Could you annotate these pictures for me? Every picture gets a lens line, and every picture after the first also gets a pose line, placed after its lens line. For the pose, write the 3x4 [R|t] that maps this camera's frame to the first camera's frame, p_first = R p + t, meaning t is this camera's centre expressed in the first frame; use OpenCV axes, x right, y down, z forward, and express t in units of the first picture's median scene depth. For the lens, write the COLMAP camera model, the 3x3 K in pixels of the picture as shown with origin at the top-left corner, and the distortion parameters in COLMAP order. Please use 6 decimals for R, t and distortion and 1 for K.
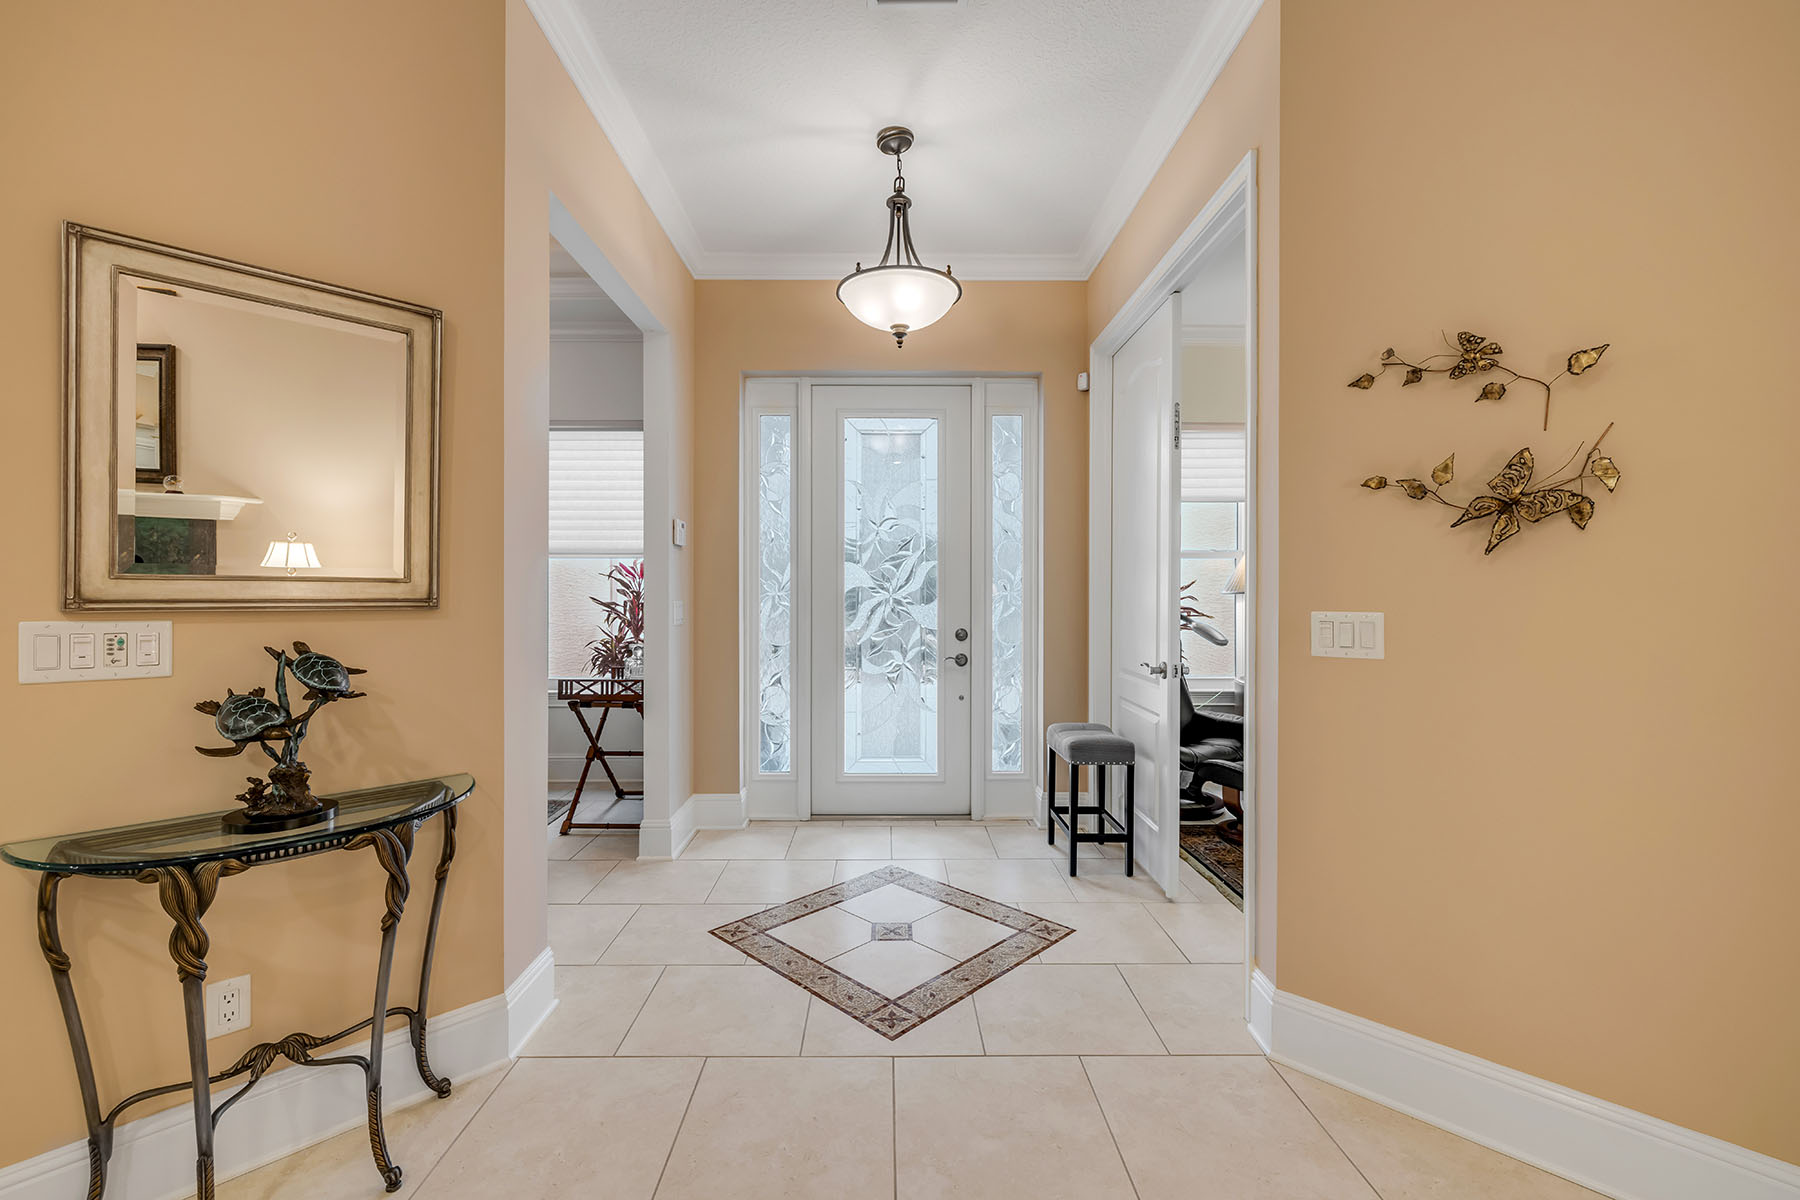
lens RADIAL K [[764.2, 0, 902.7], [0, 764.2, 590.3], [0, 0, 1]] dist [-0.001340, -0.000155]
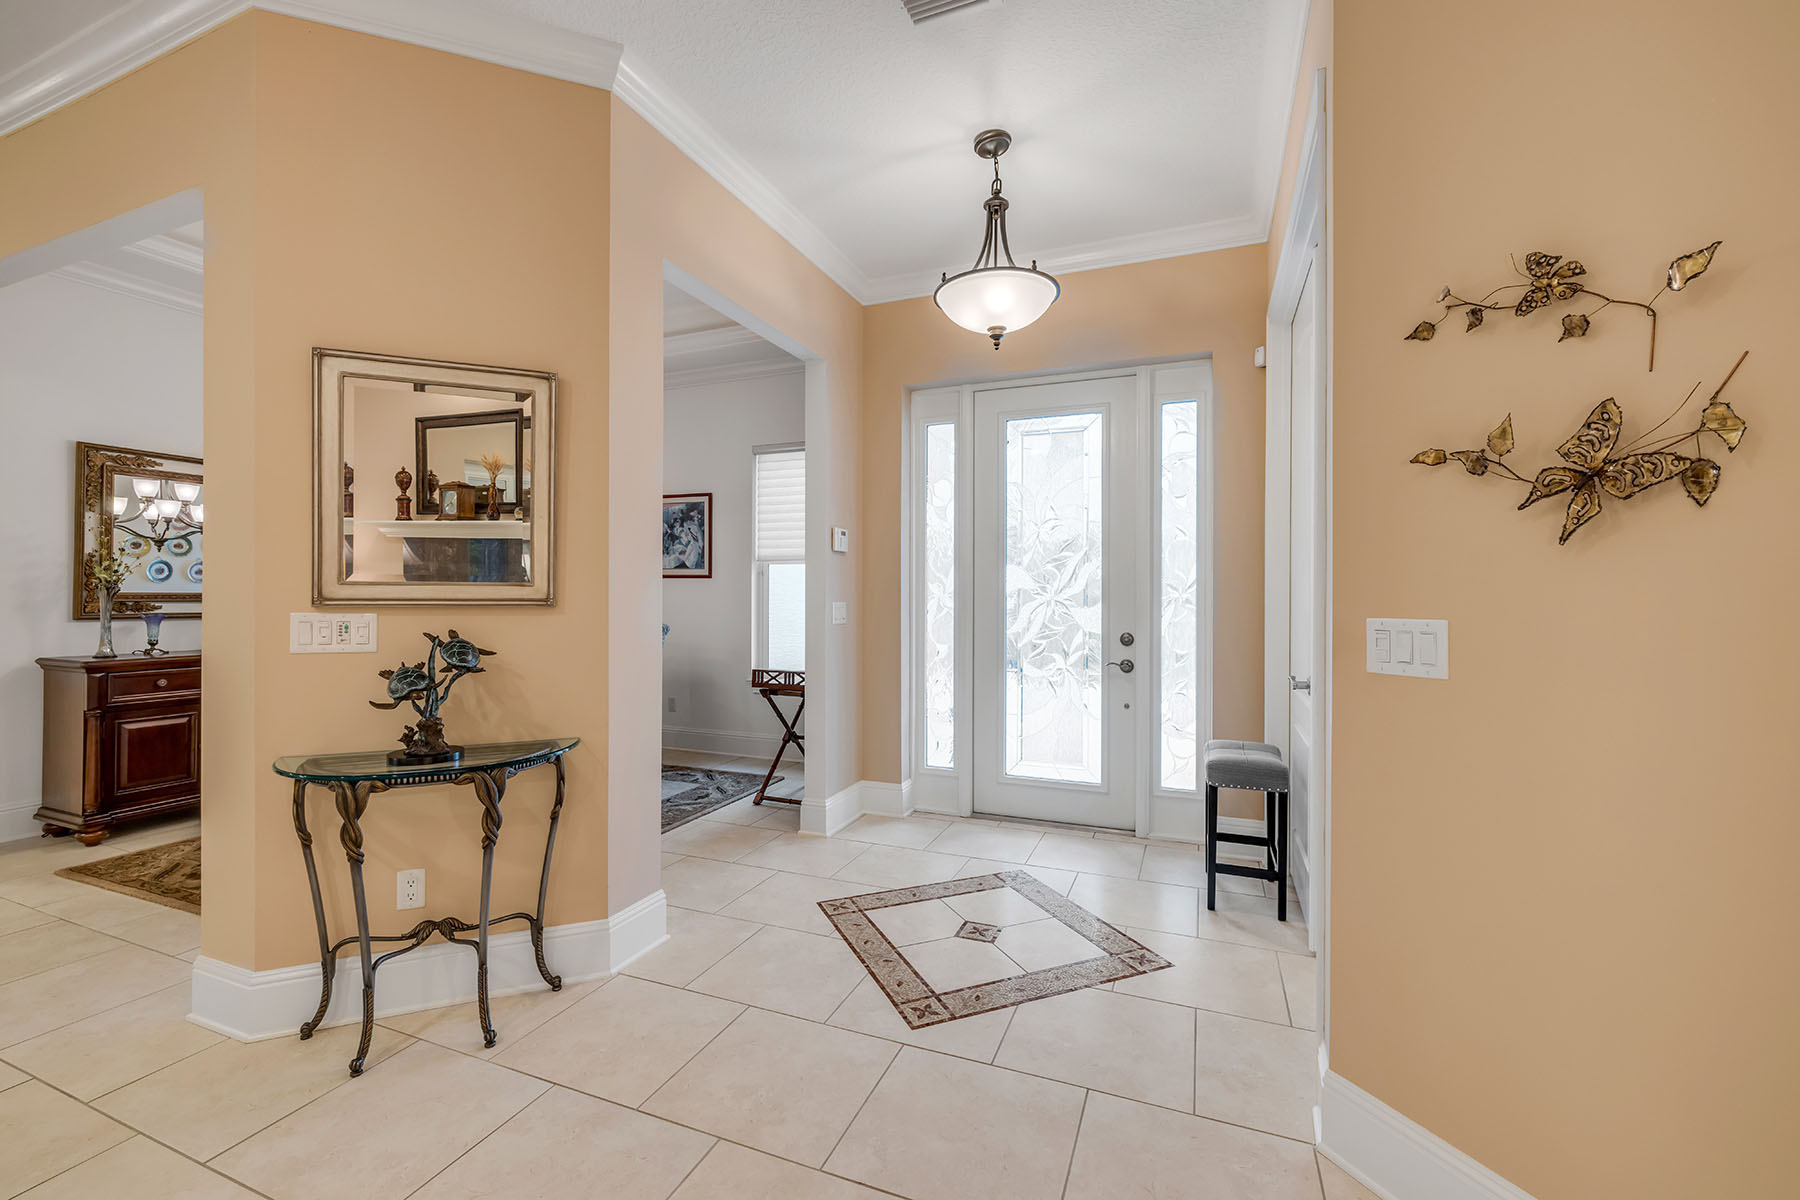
lens RADIAL K [[763.2, 0, 903.2], [0, 763.2, 591.2], [0, 0, 1]] dist [-0.001353, -0.000299]
pose [[0.921141, -0.000467, -0.389228, 0.318746], [-0.000251, 0.999998, -0.001793, 0.000407], [0.389228, 0.001749, 0.921140, 0.039985]]
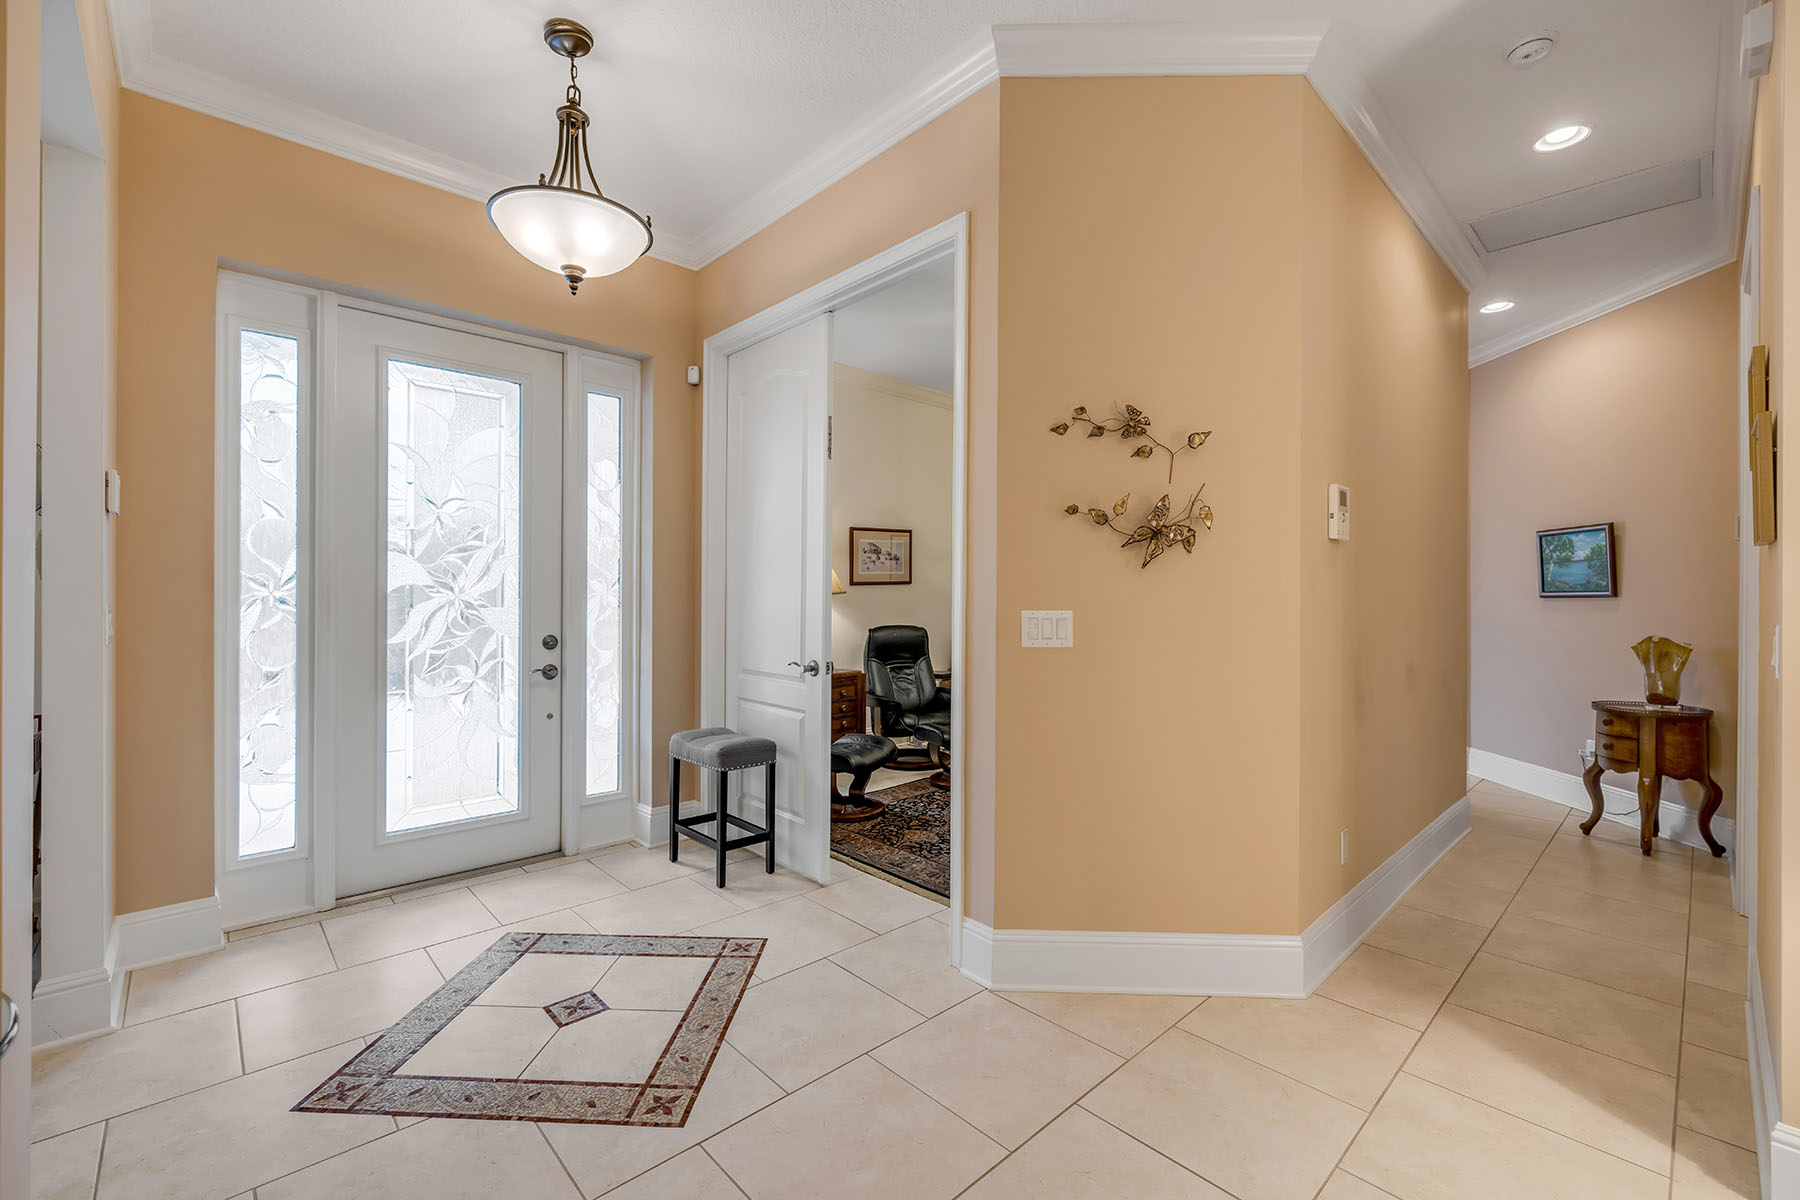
lens RADIAL K [[751.5, 0, 897.9], [0, 751.5, 593.4], [0, 0, 1]] dist [-0.002136, -0.000743]
pose [[0.740947, 0.004595, 0.671548, -0.335309], [-0.006446, 0.999979, 0.000270, 0.001053], [-0.671533, -0.004528, 0.740961, 0.197774]]
